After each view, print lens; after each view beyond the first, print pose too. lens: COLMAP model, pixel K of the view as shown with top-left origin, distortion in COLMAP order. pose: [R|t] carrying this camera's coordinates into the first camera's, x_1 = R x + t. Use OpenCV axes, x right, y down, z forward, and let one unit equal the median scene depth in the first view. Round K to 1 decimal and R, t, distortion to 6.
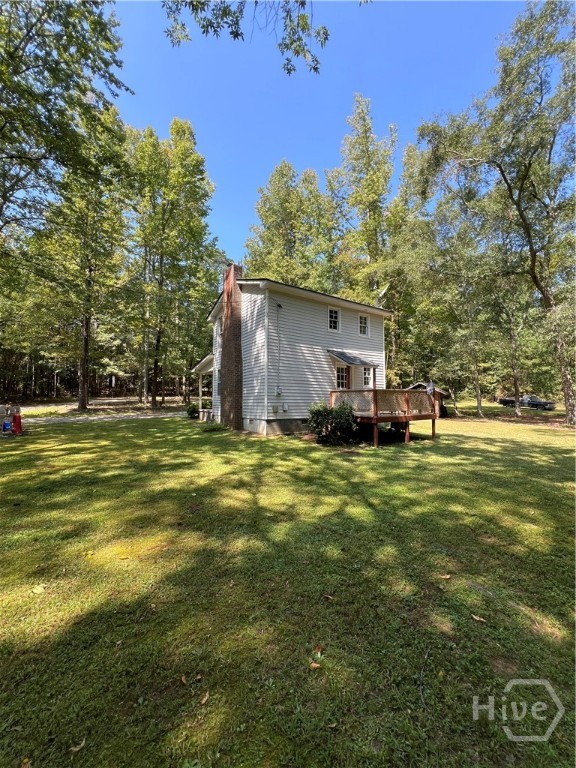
lens RADIAL K [[310.1, 0, 288.0], [0, 310.1, 384.0], [0, 0, 1]] dist [-0.000450, -0.000079]
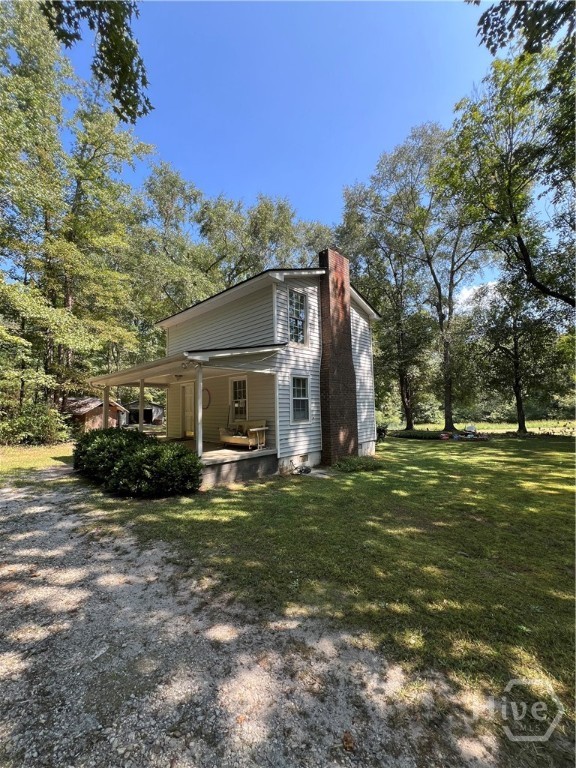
lens RADIAL K [[310.1, 0, 288.0], [0, 310.1, 384.0], [0, 0, 1]] dist [-0.000450, -0.000079]
pose [[-0.214302, 0.085168, 0.973047, -0.936783], [-0.029902, 0.995152, -0.093688, 0.026386], [-0.976310, -0.049174, -0.210716, 1.334485]]
